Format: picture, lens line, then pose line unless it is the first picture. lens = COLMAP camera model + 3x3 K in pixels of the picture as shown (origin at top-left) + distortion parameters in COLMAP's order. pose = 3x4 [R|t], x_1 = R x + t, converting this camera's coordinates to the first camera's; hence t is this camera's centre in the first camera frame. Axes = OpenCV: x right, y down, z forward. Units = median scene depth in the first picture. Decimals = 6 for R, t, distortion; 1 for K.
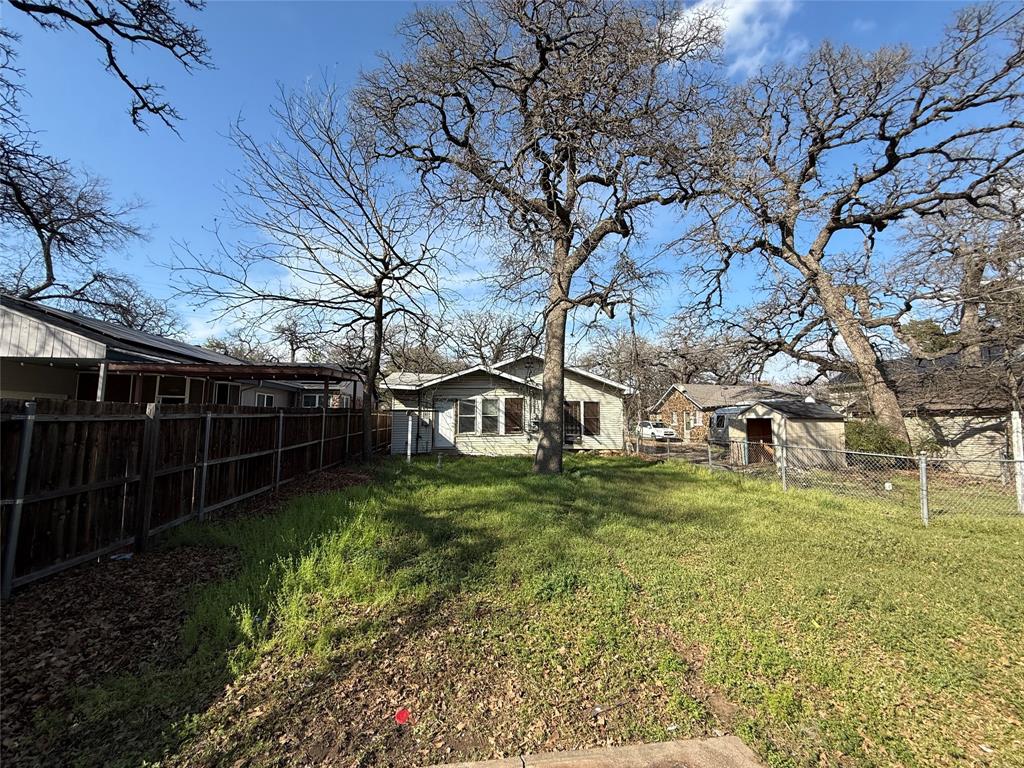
lens RADIAL K [[410.0, 0, 512.2], [0, 410.0, 382.8], [0, 0, 1]] dist [-0.001190, -0.000058]
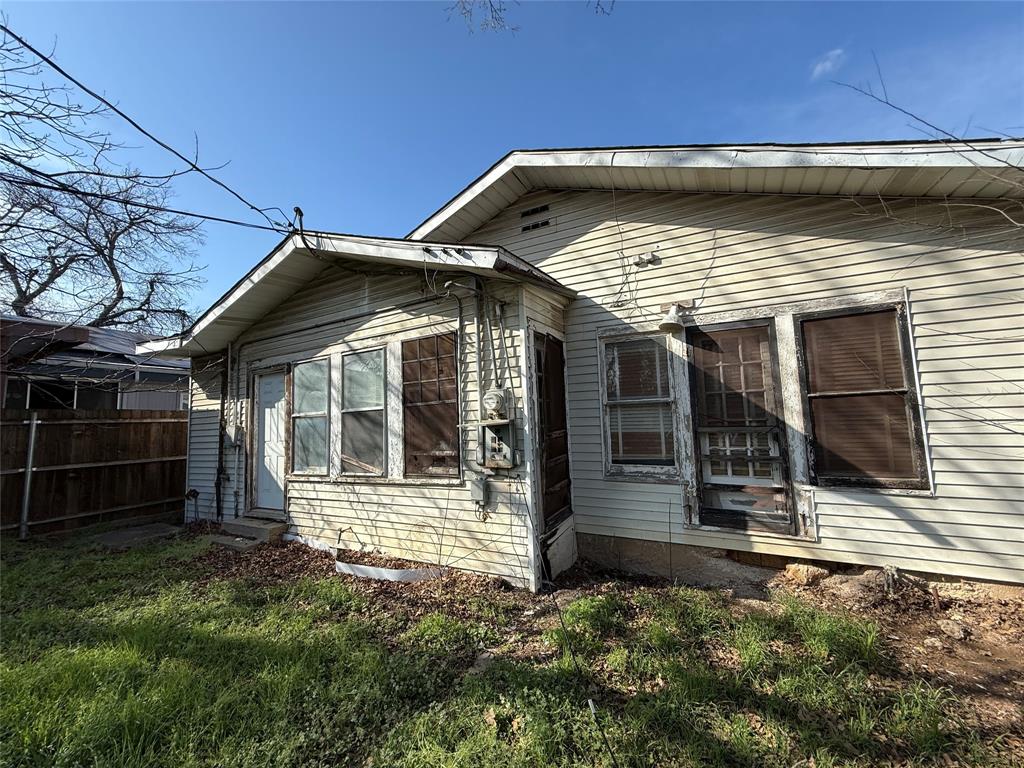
lens RADIAL K [[410.0, 0, 511.5], [0, 410.0, 379.4], [0, 0, 1]] dist [-0.001190, -0.000058]
pose [[0.807095, -0.095277, -0.582684, 0.191877], [0.089758, 0.995223, -0.038405, 0.079059], [0.583560, -0.021304, 0.811791, 0.824521]]
